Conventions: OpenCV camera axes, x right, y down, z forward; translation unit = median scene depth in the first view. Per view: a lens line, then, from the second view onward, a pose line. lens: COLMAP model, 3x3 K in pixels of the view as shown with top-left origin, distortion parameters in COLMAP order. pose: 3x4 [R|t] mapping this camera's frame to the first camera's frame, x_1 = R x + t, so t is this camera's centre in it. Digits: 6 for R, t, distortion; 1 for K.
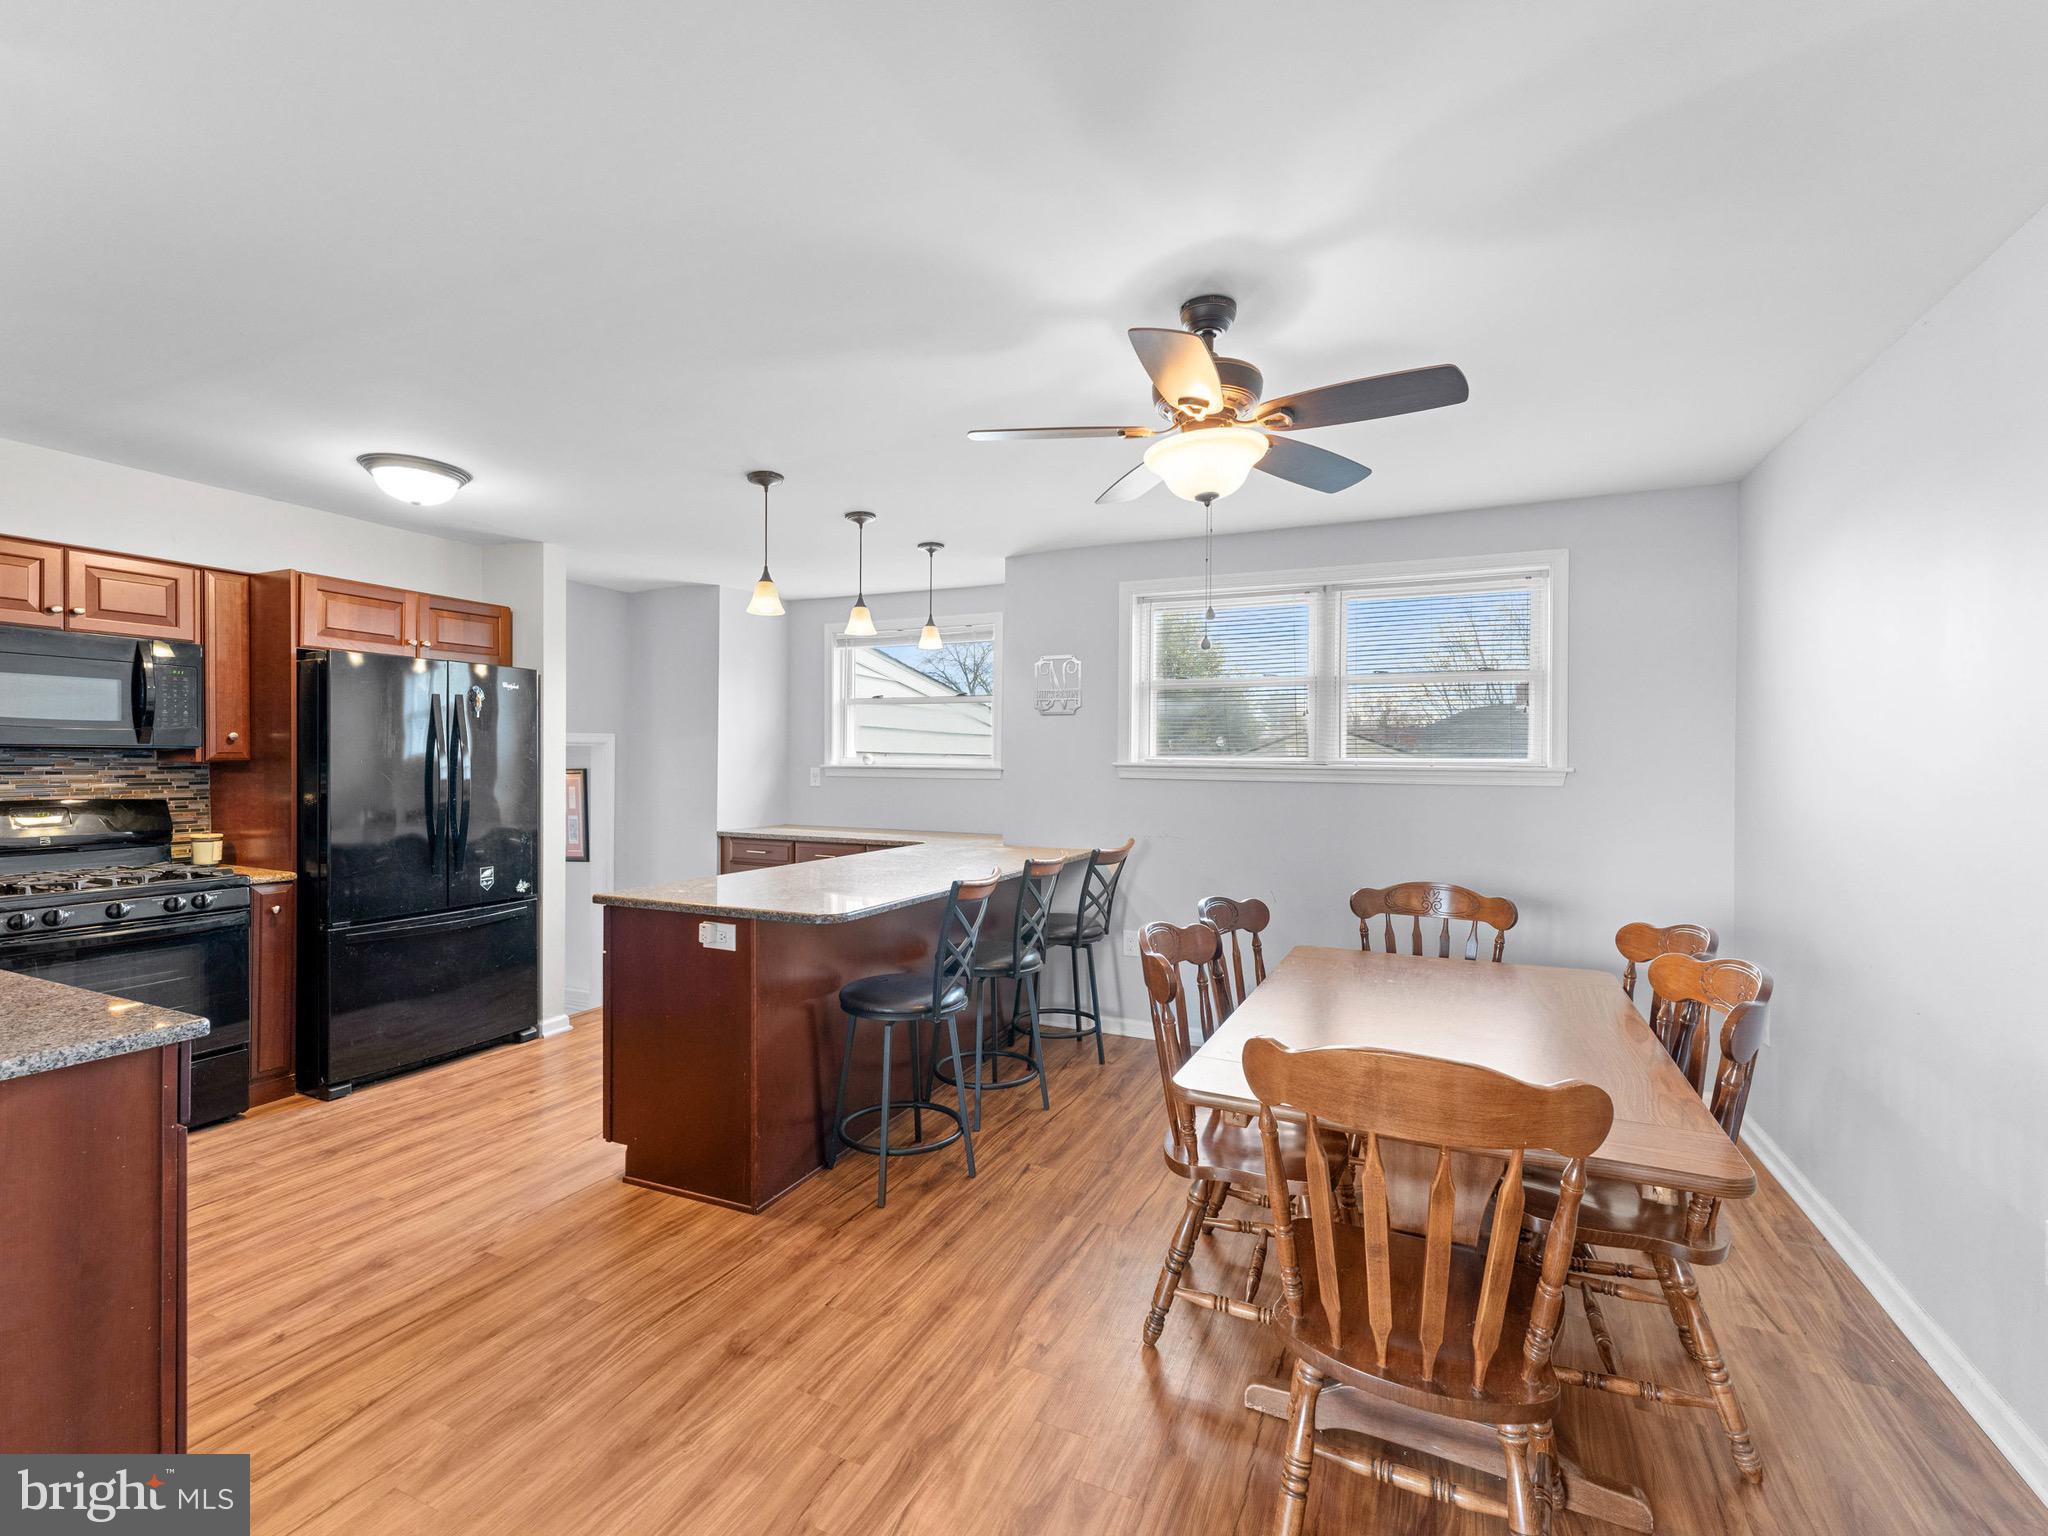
lens RADIAL K [[907.1, 0, 1018.0], [0, 907.1, 766.4], [0, 0, 1]] dist [-0.001889, 0.000205]
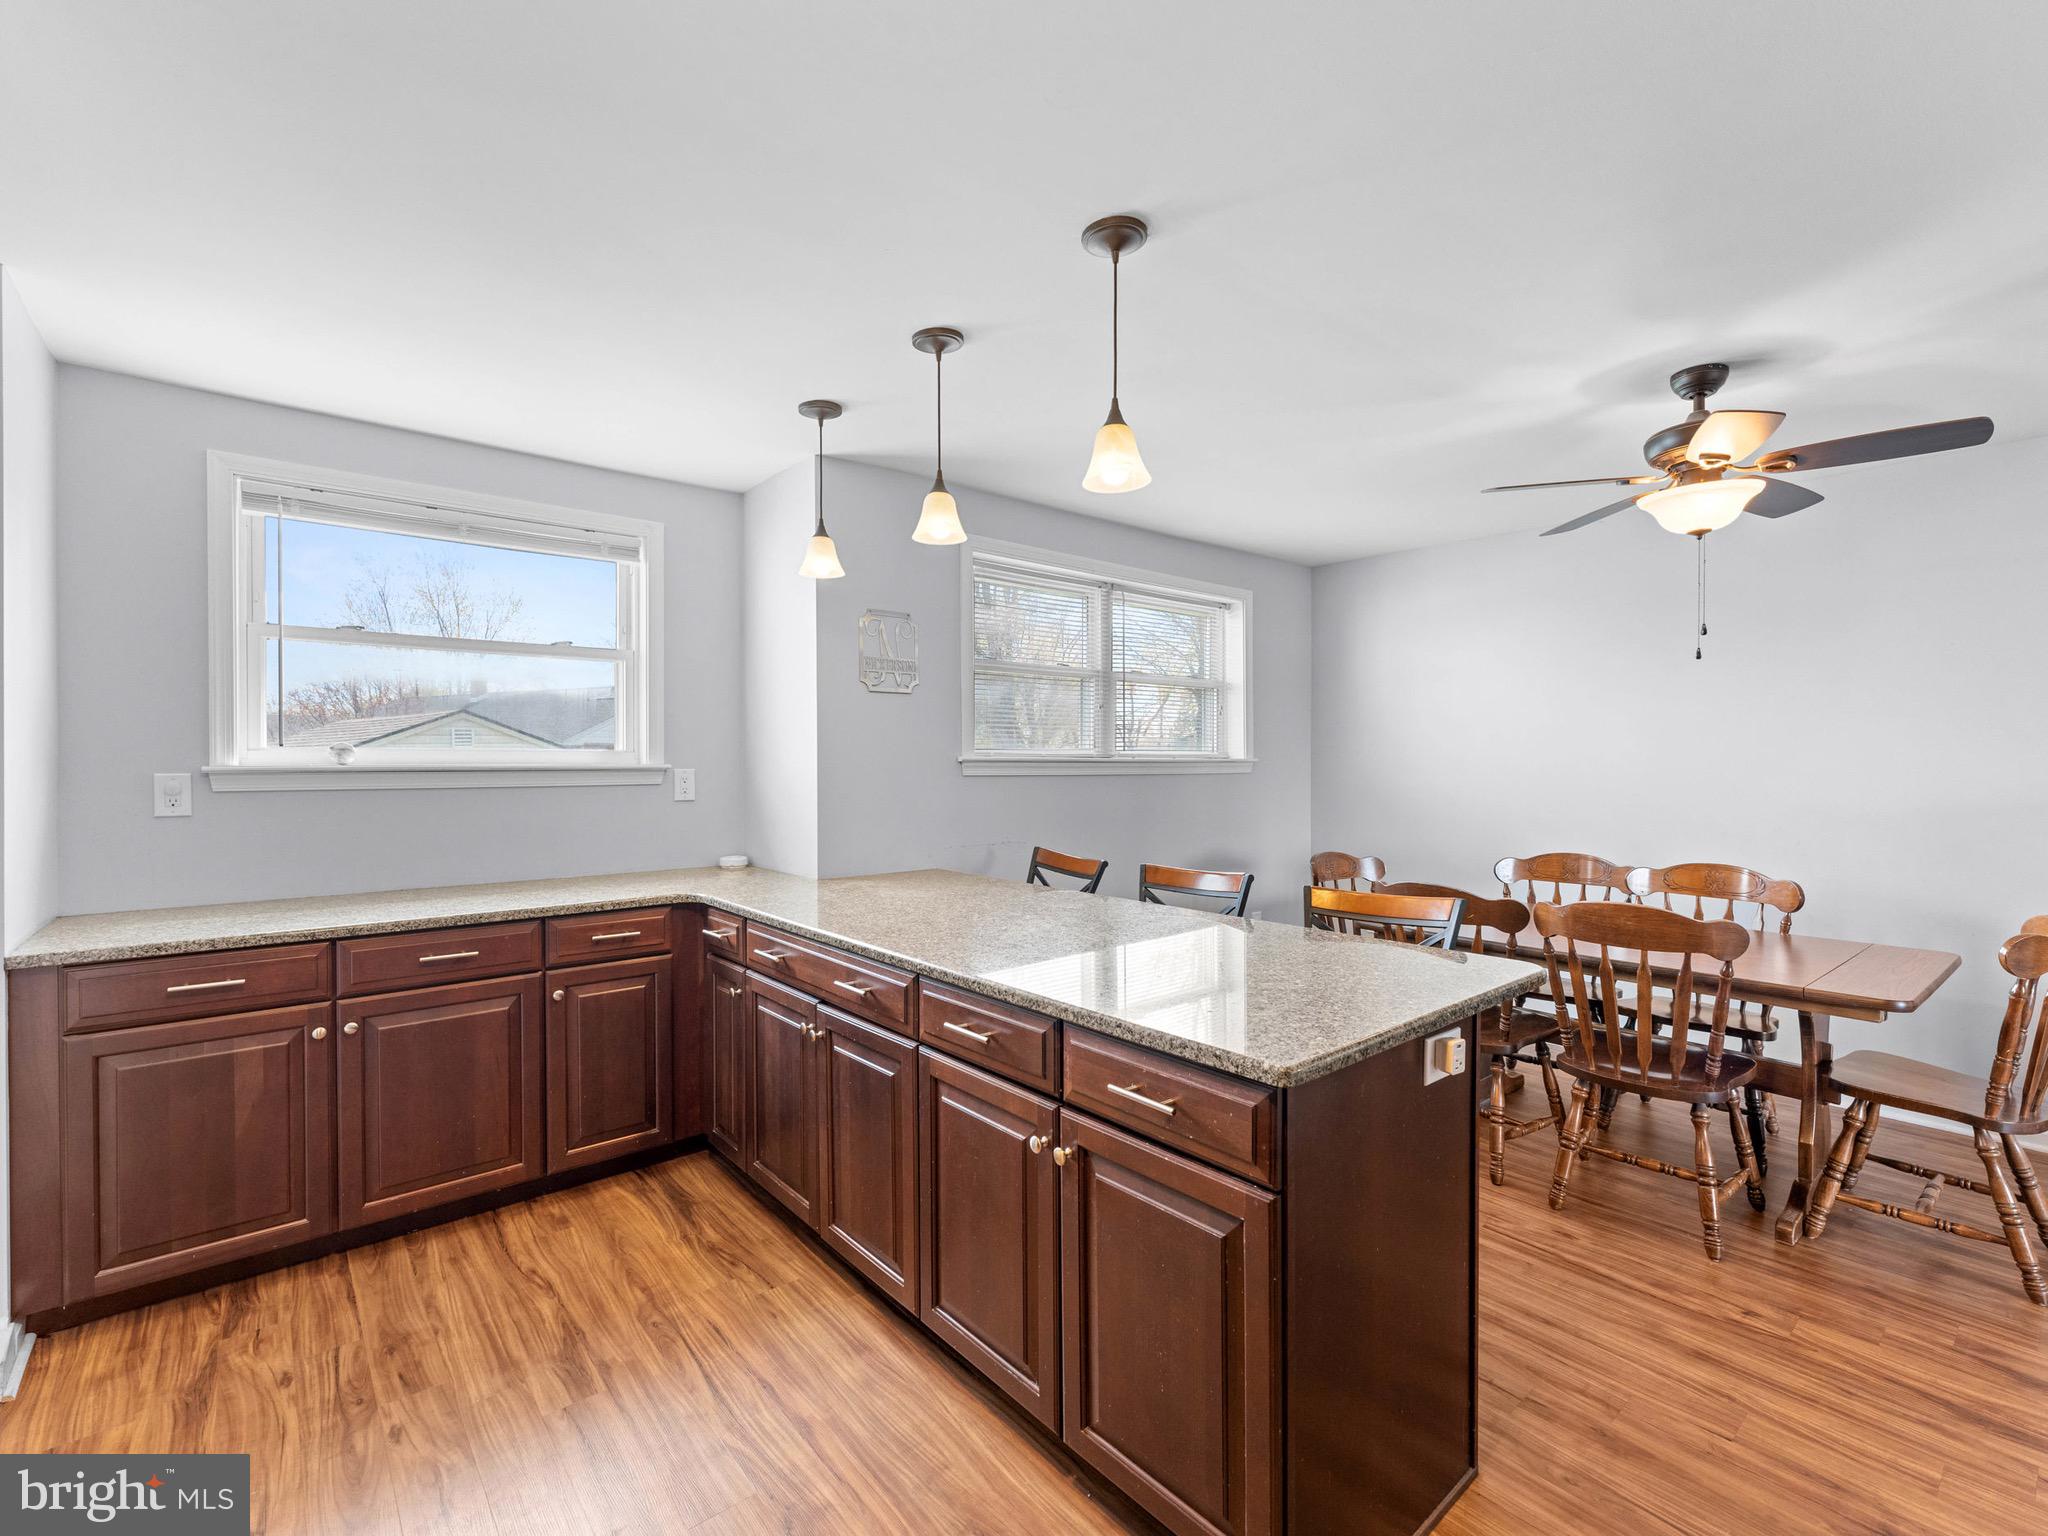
lens RADIAL K [[907.1, 0, 1018.0], [0, 907.1, 766.4], [0, 0, 1]] dist [-0.001889, 0.000205]
pose [[0.449691, -0.012472, 0.893097, -0.748363], [0.013557, 0.999883, 0.007137, -0.000604], [-0.893081, 0.008898, 0.449807, 0.756454]]
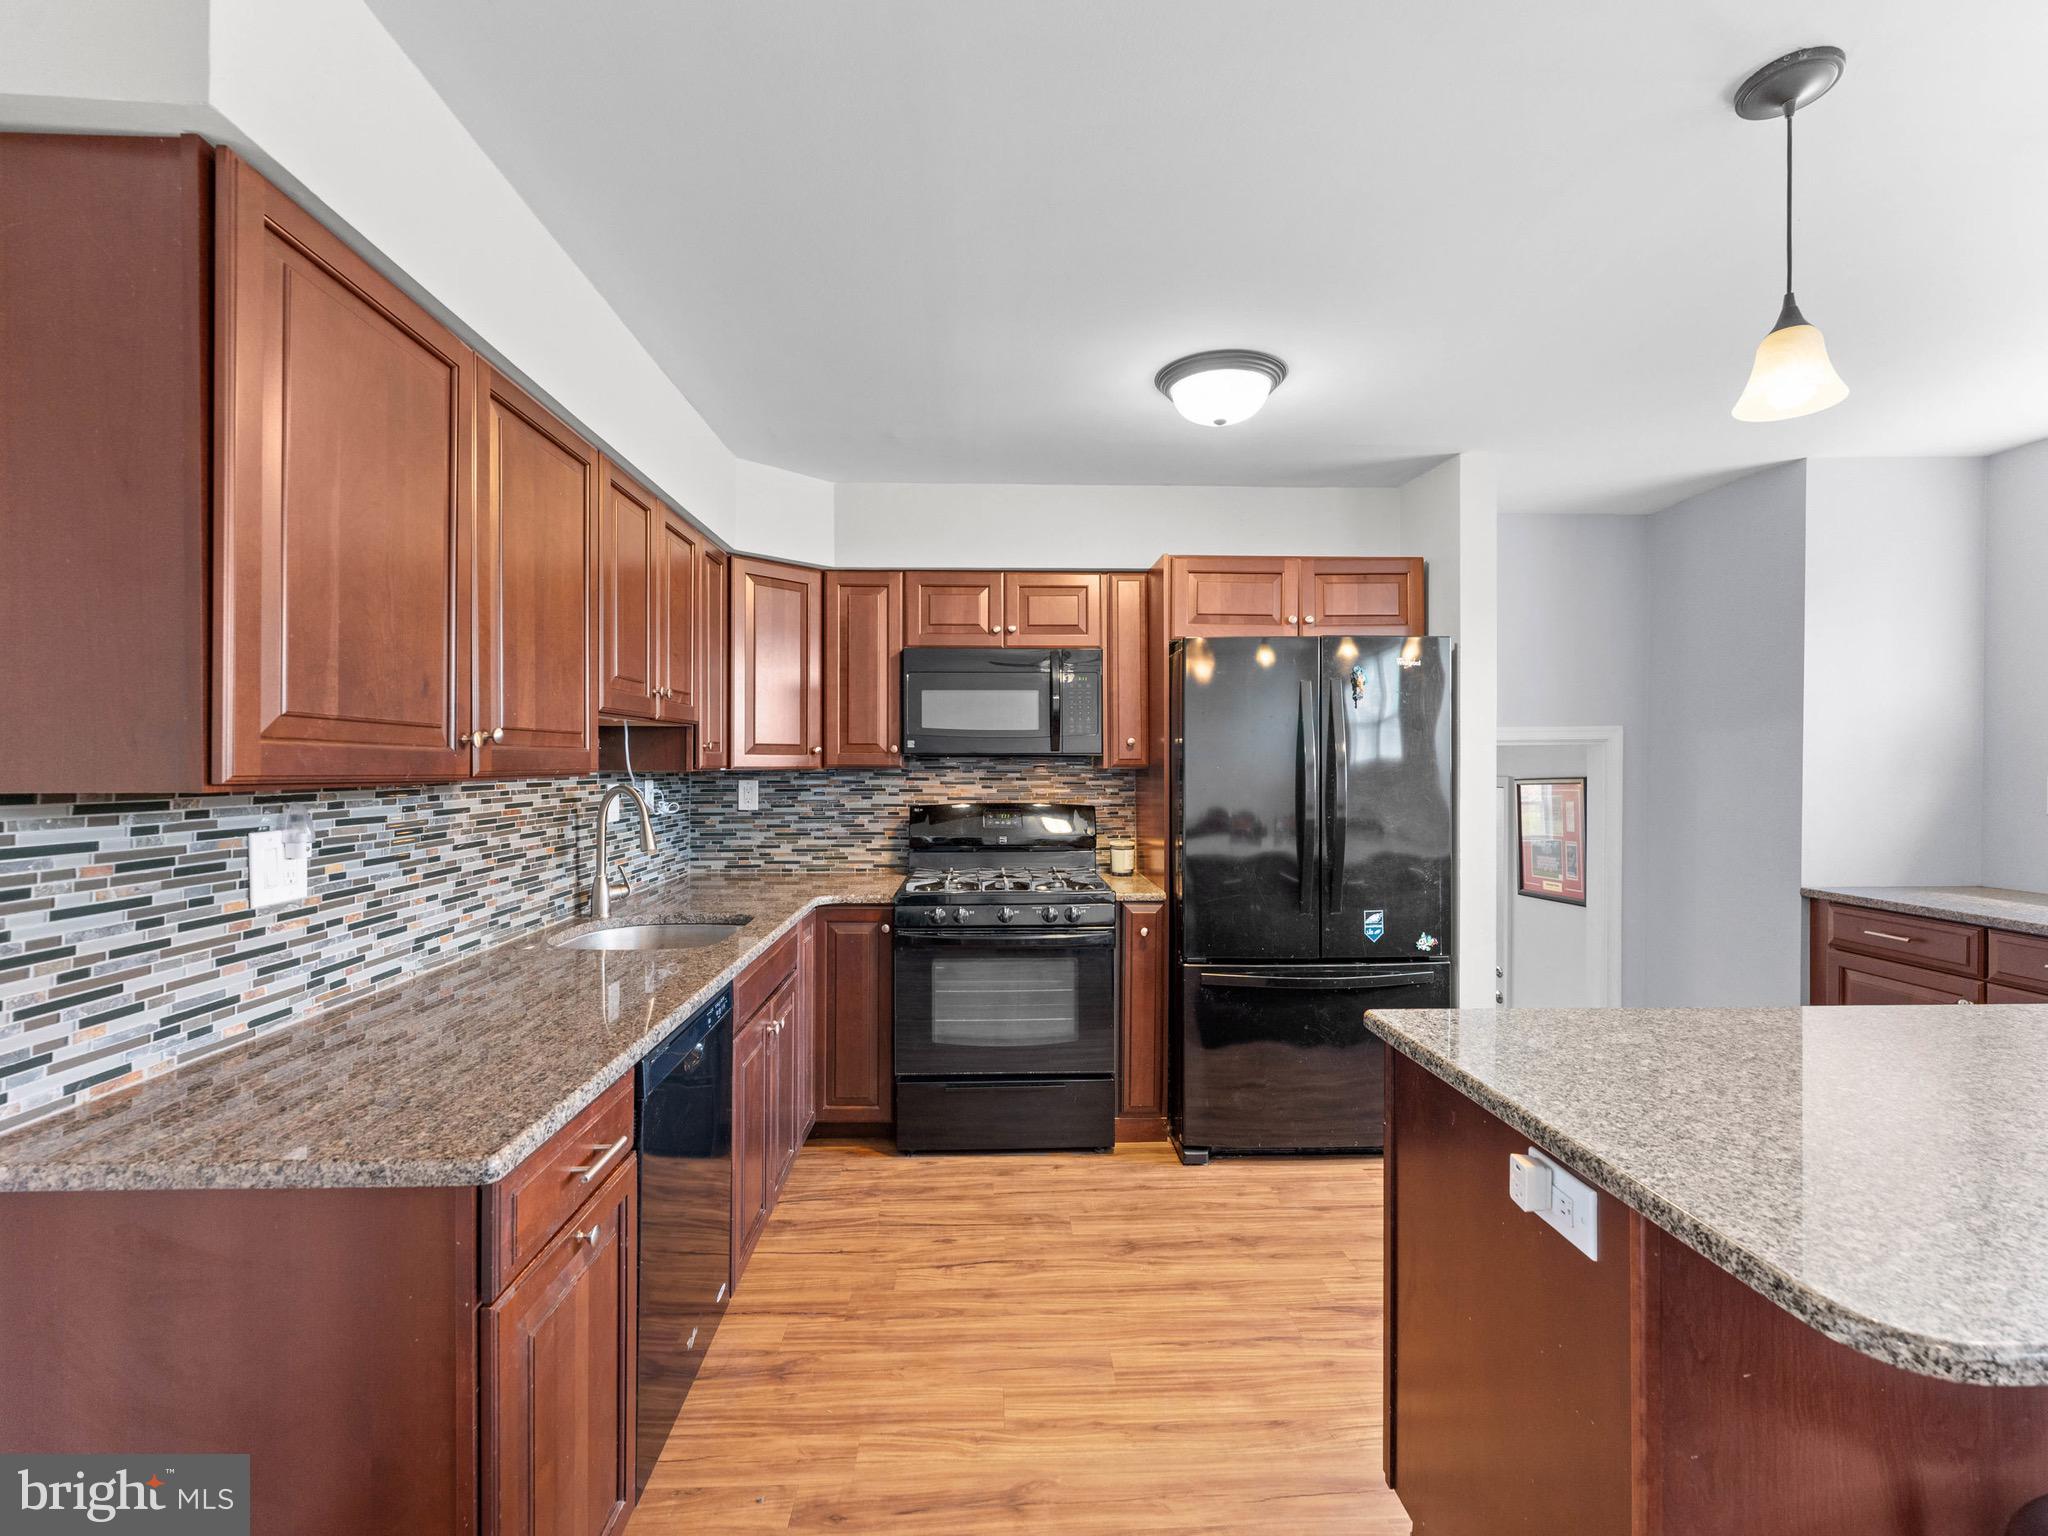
lens RADIAL K [[907.1, 0, 1018.0], [0, 907.1, 766.4], [0, 0, 1]] dist [-0.001889, 0.000205]
pose [[0.446329, -0.004755, -0.894856, -0.062378], [-0.002231, 0.999977, -0.006426, -0.000855], [0.894866, 0.004864, 0.446308, 0.474414]]
